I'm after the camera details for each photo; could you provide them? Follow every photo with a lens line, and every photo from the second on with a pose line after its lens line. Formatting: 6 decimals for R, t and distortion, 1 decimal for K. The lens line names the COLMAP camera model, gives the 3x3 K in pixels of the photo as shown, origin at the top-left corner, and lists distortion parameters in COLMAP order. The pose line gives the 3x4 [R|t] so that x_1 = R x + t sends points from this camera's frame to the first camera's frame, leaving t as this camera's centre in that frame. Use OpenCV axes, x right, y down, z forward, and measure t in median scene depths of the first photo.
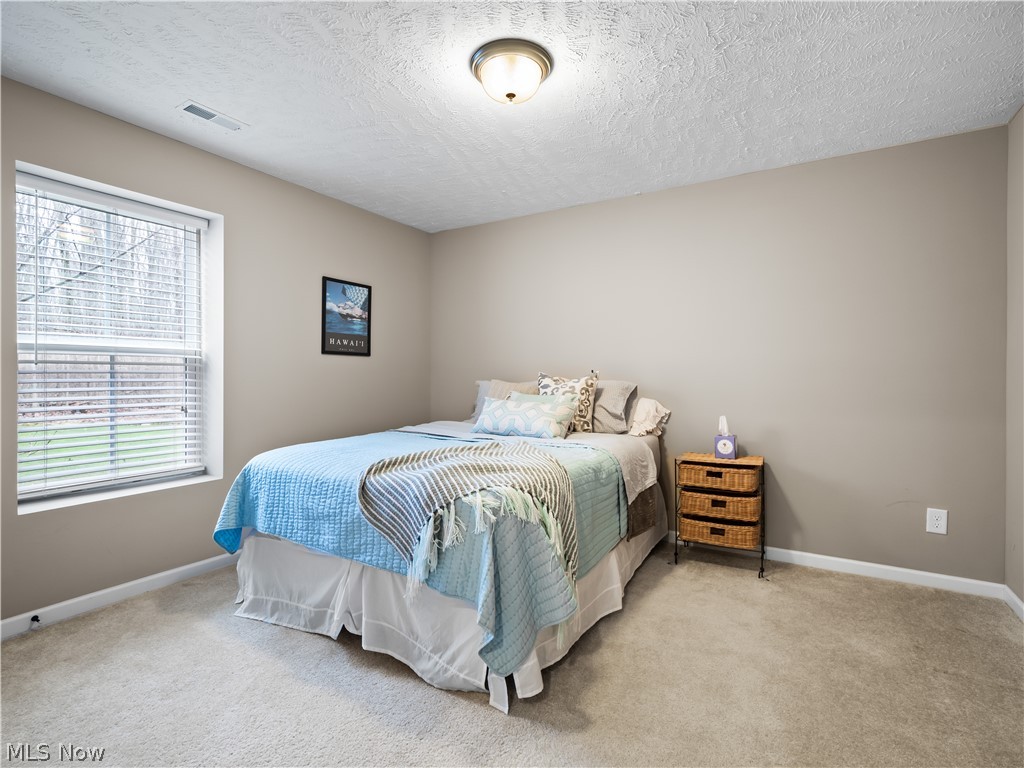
lens RADIAL K [[513.4, 0, 509.5], [0, 513.4, 379.9], [0, 0, 1]] dist [0.011203, -0.004856]
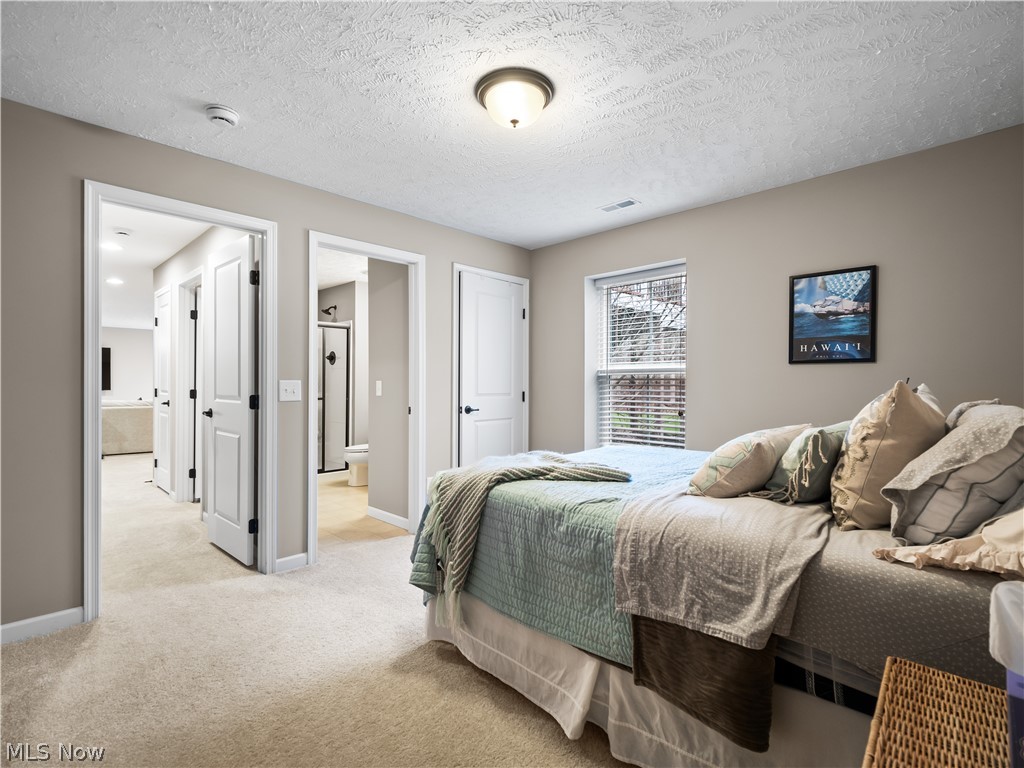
lens RADIAL K [[513.4, 0, 509.6], [0, 513.4, 385.2], [0, 0, 1]] dist [0.011203, -0.004856]
pose [[-0.254289, 0.001070, -0.967128, 0.594843], [-0.008363, 0.999960, 0.003305, -0.012094], [0.967092, 0.008929, -0.254270, 0.725867]]
